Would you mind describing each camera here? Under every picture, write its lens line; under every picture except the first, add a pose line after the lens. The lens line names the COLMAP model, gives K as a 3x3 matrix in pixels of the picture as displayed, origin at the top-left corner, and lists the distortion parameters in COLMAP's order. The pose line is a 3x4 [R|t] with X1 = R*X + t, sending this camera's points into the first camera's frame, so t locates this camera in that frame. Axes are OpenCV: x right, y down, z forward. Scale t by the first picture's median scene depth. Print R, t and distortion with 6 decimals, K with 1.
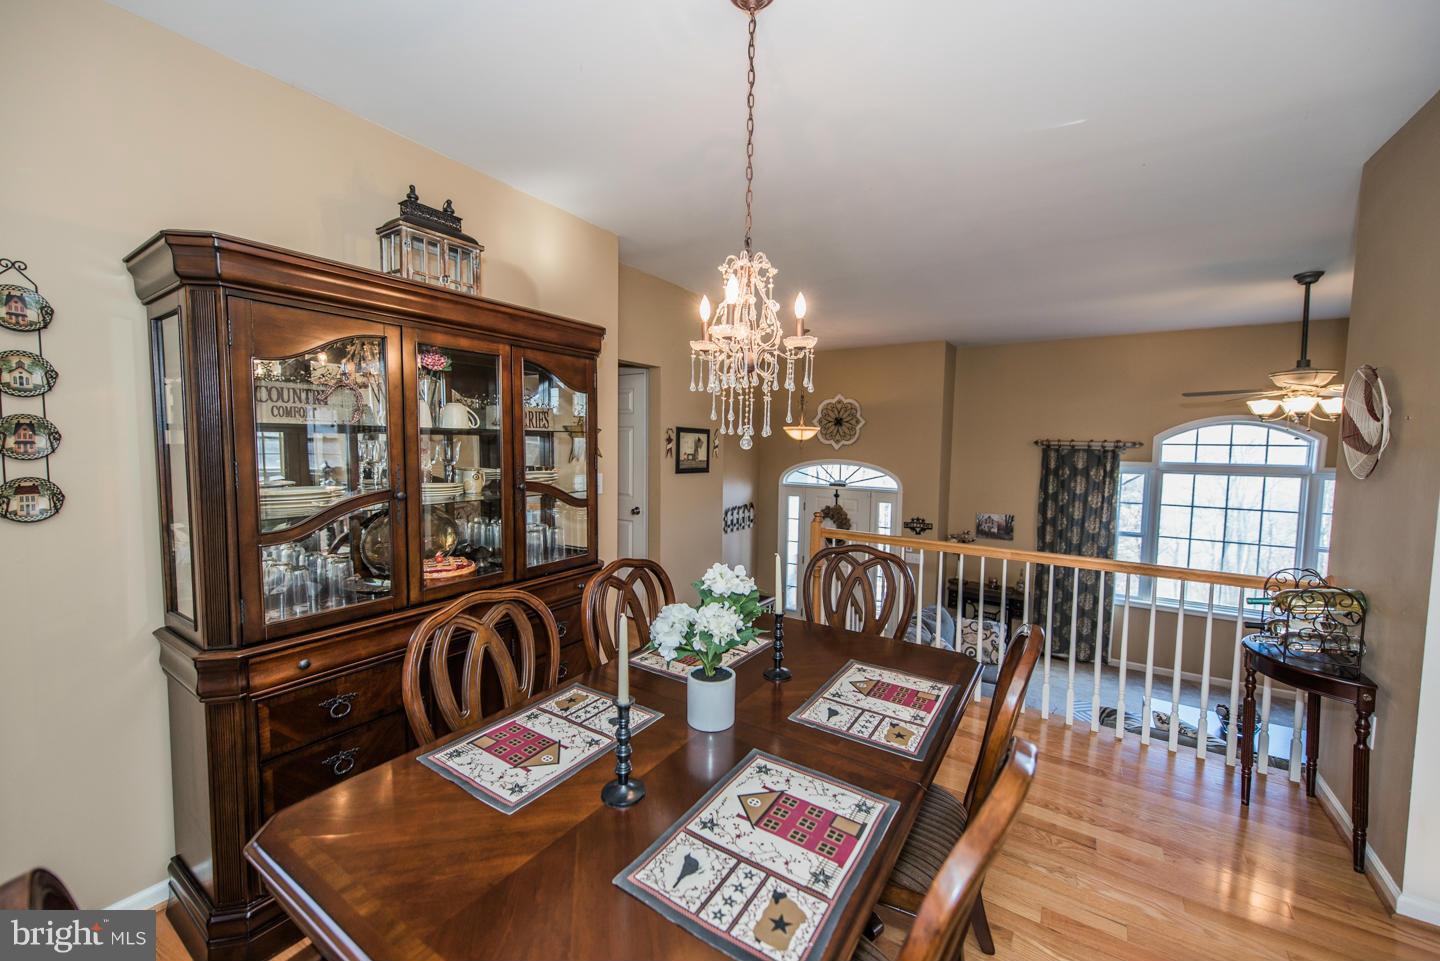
lens RADIAL K [[557.2, 0, 725.7], [0, 557.2, 476.0], [0, 0, 1]] dist [0.012407, -0.001226]
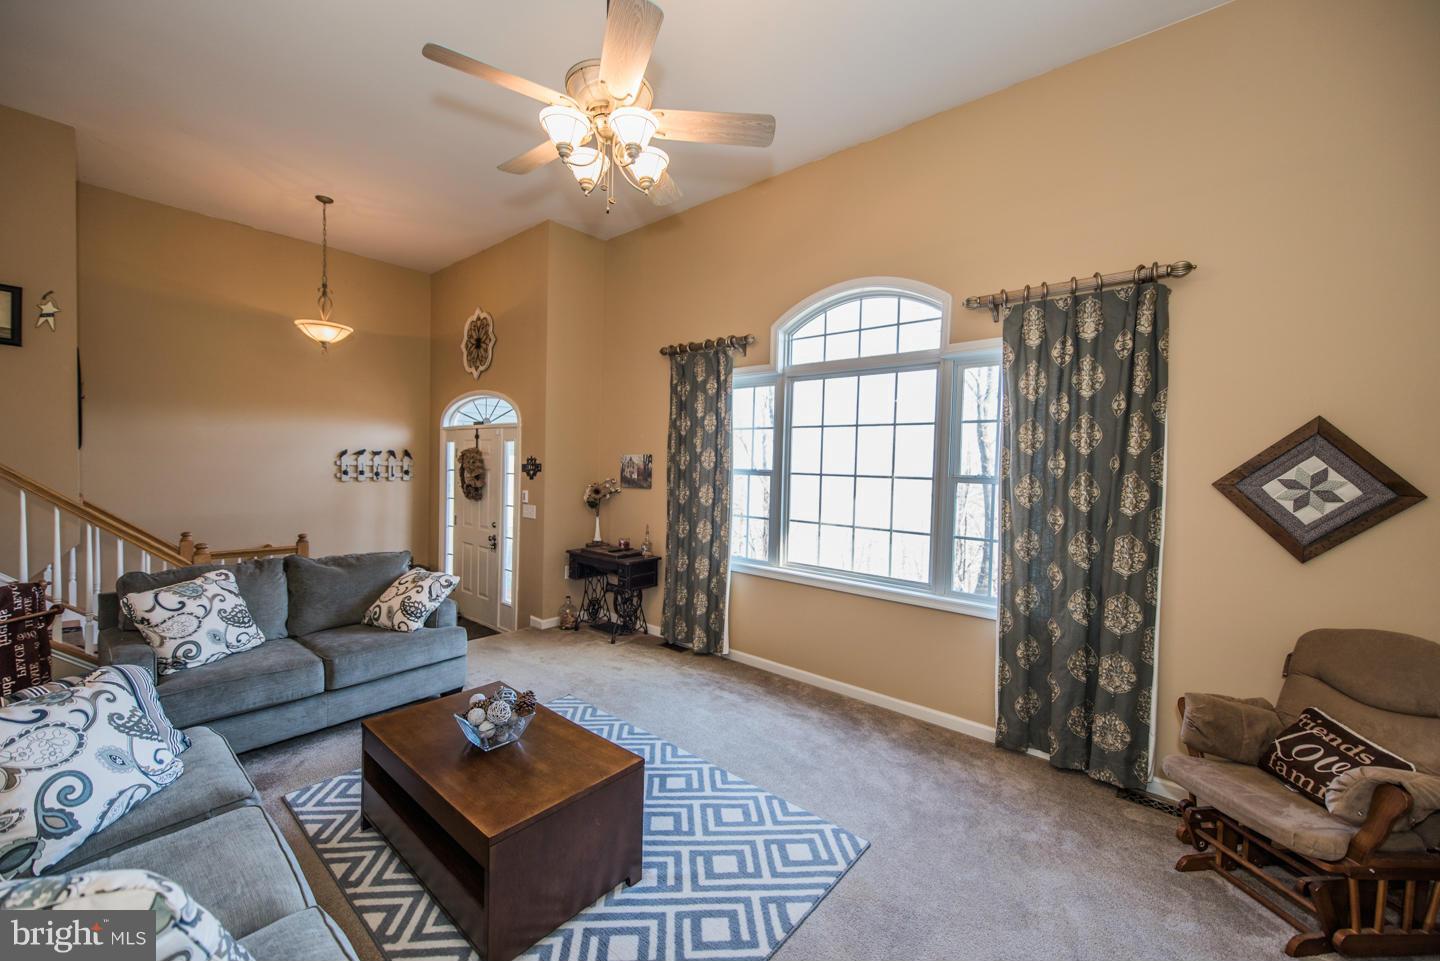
lens RADIAL K [[557.2, 0, 713.0], [0, 557.2, 479.4], [0, 0, 1]] dist [0.012407, -0.001226]
pose [[0.991384, 0.014189, -0.130220, 0.859231], [-0.018191, 0.999397, -0.029592, 0.153447], [0.129721, 0.031706, 0.991043, 0.344057]]
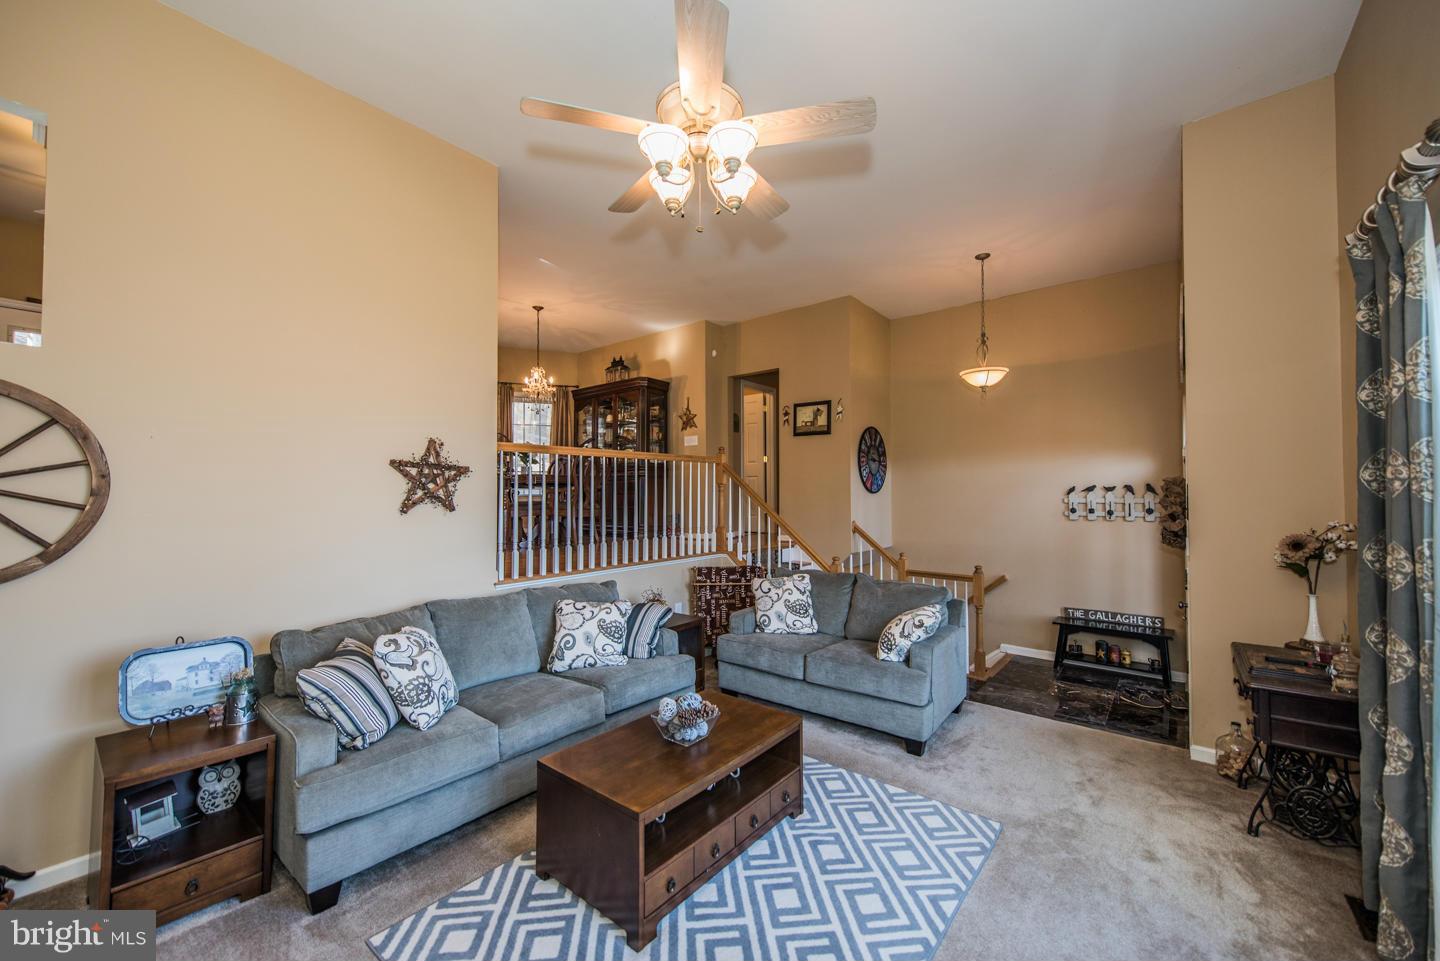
lens RADIAL K [[557.2, 0, 716.1], [0, 557.2, 481.6], [0, 0, 1]] dist [0.012407, -0.001226]
pose [[-0.098676, -0.037777, -0.994402, 1.103345], [-0.055856, 0.997914, -0.032368, 0.137813], [0.993551, 0.052349, -0.100581, 0.777933]]
